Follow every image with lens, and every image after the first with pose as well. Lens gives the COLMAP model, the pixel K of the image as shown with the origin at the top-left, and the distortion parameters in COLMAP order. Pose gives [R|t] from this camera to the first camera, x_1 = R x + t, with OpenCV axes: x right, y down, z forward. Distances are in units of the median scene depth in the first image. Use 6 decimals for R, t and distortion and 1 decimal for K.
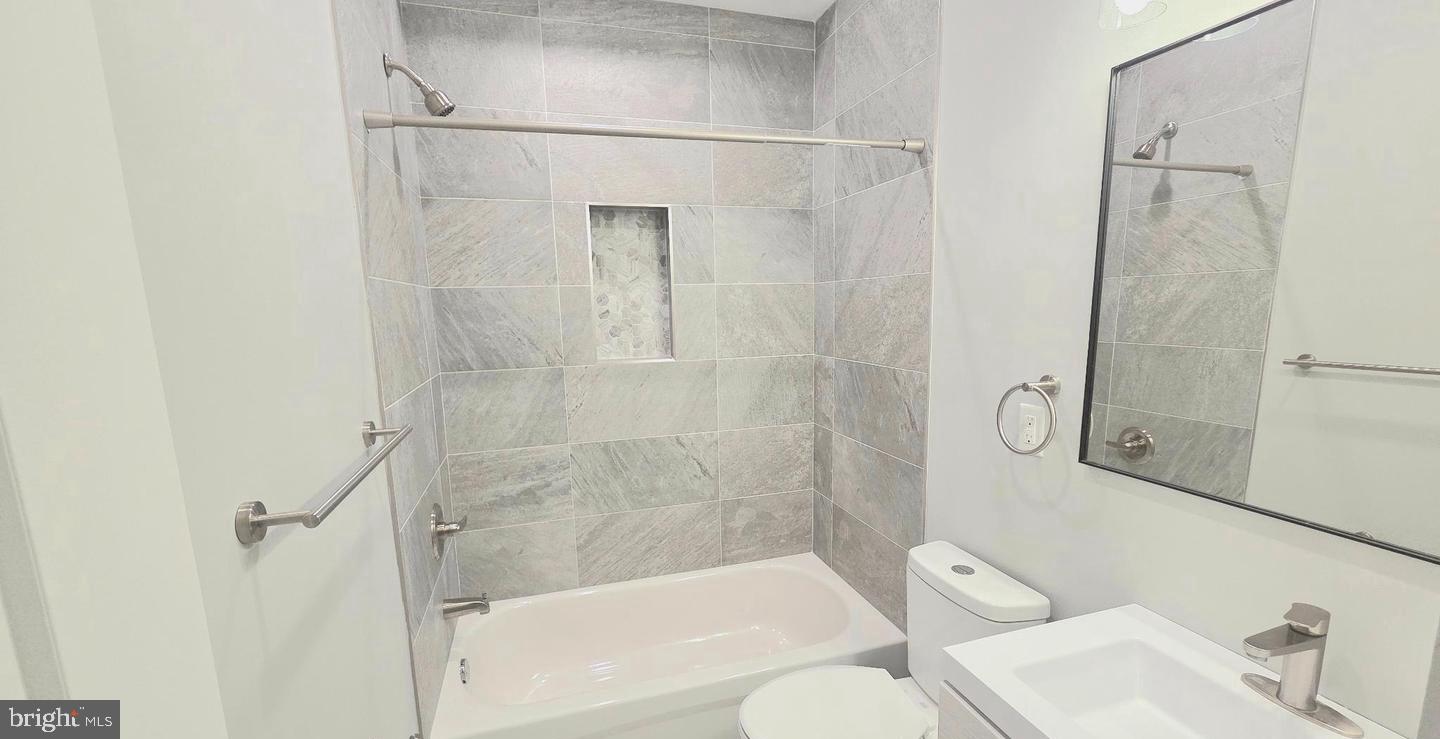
lens RADIAL K [[597.2, 0, 721.1], [0, 597.2, 394.7], [0, 0, 1]] dist [0.012714, 0.001021]
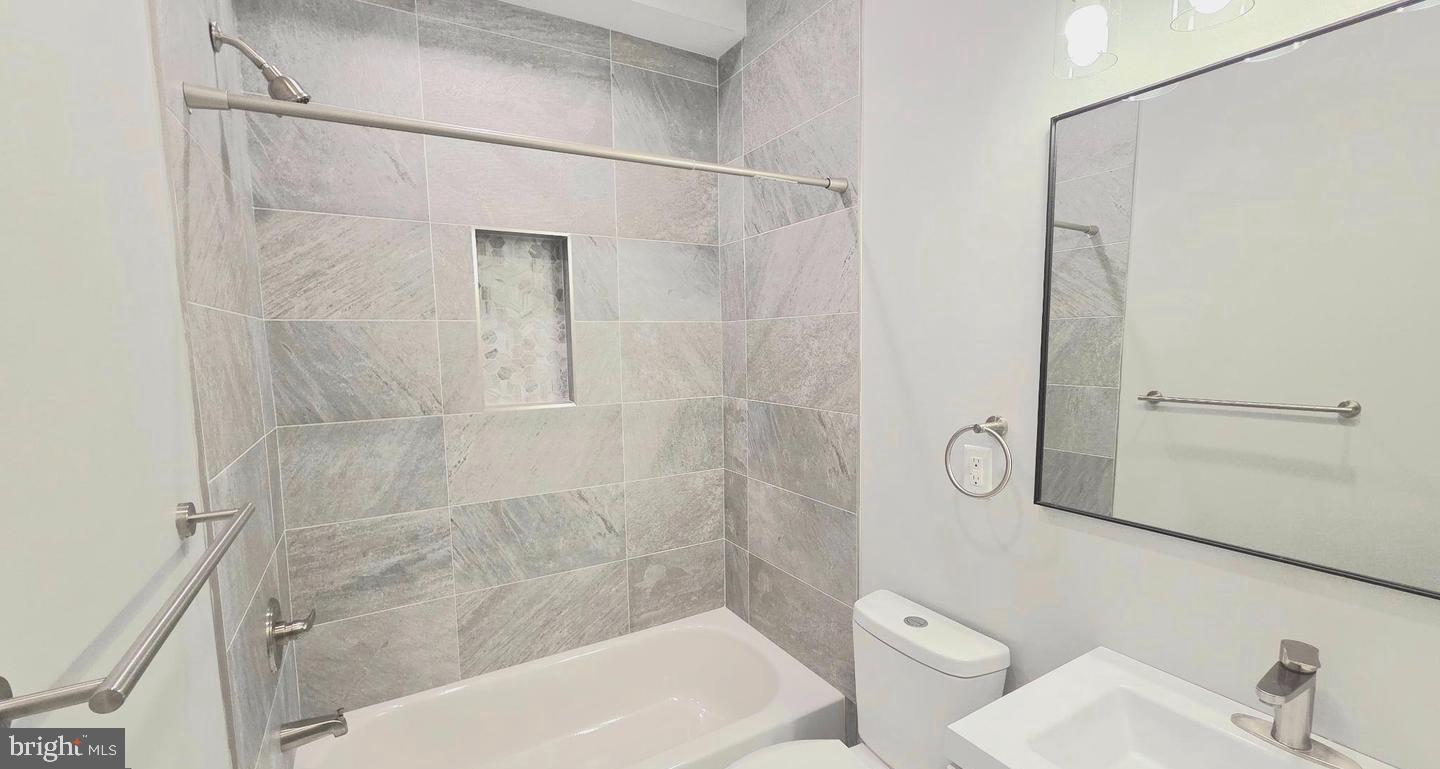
lens RADIAL K [[590.6, 0, 717.2], [0, 590.6, 397.0], [0, 0, 1]] dist [0.007535, 0.000259]
pose [[0.972334, -0.014423, 0.233151, -0.087111], [0.028673, 0.997914, -0.057845, -0.013895], [-0.231830, 0.062930, 0.970719, 0.103224]]
